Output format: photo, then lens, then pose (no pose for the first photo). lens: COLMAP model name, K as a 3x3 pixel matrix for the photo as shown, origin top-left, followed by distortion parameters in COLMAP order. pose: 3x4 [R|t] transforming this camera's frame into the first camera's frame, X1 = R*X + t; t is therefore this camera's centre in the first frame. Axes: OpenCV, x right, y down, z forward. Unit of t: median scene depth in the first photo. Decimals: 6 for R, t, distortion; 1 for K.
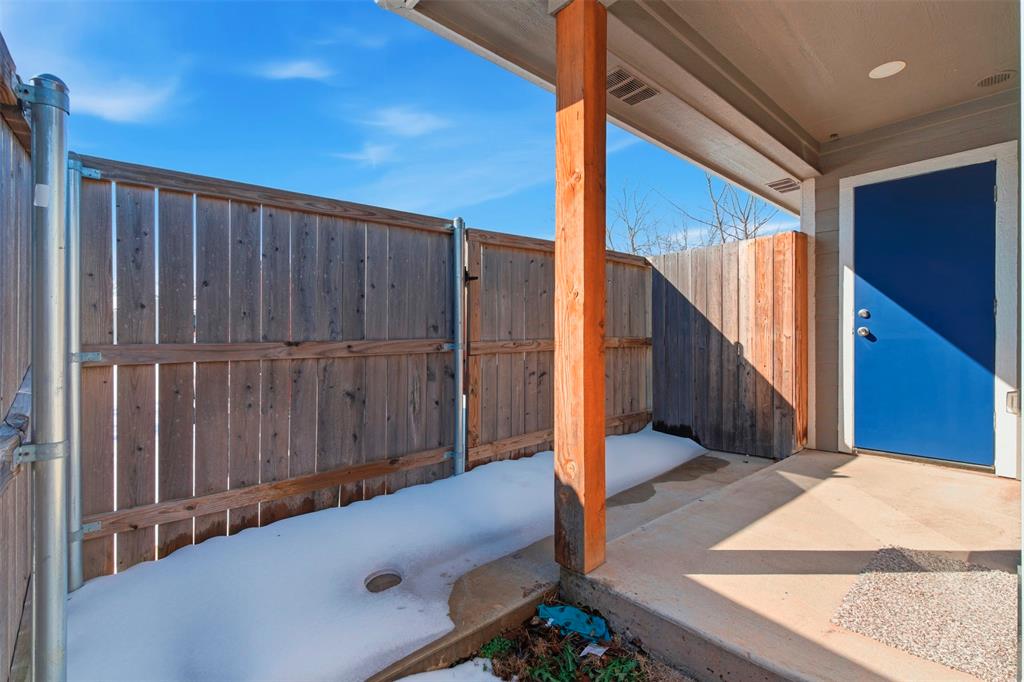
lens RADIAL K [[464.6, 0, 509.4], [0, 464.6, 340.2], [0, 0, 1]] dist [0.000684, -0.000934]
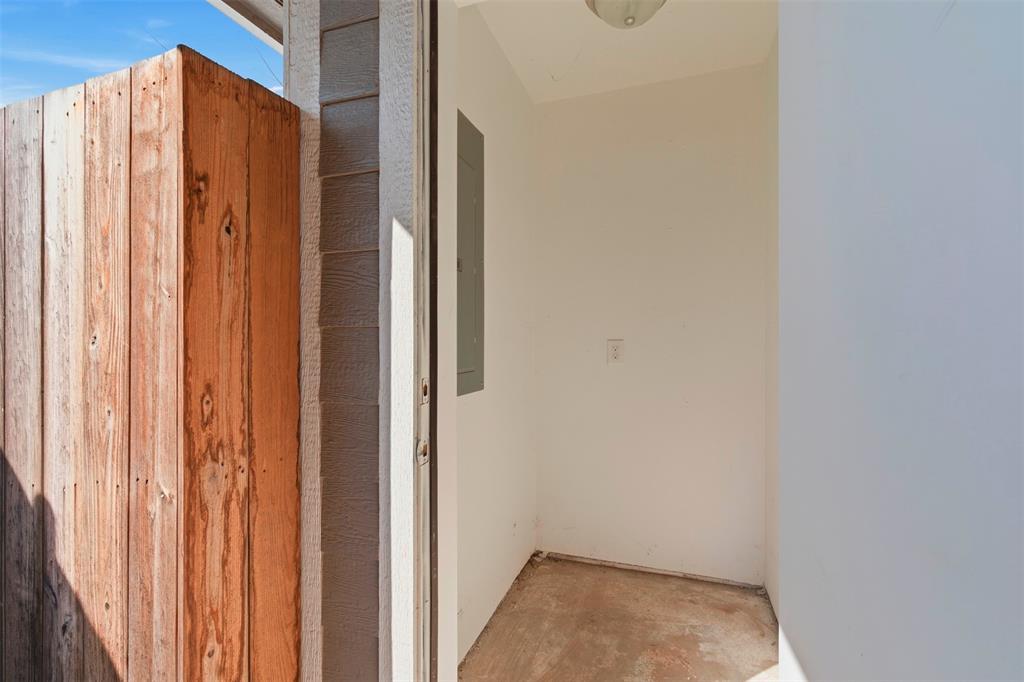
lens RADIAL K [[464.6, 0, 512.5], [0, 464.6, 341.9], [0, 0, 1]] dist [0.000684, -0.000934]
pose [[0.879047, -0.001990, 0.476730, 0.619334], [0.000289, 0.999993, 0.003642, -0.083437], [-0.476734, -0.003064, 0.879042, 0.682281]]
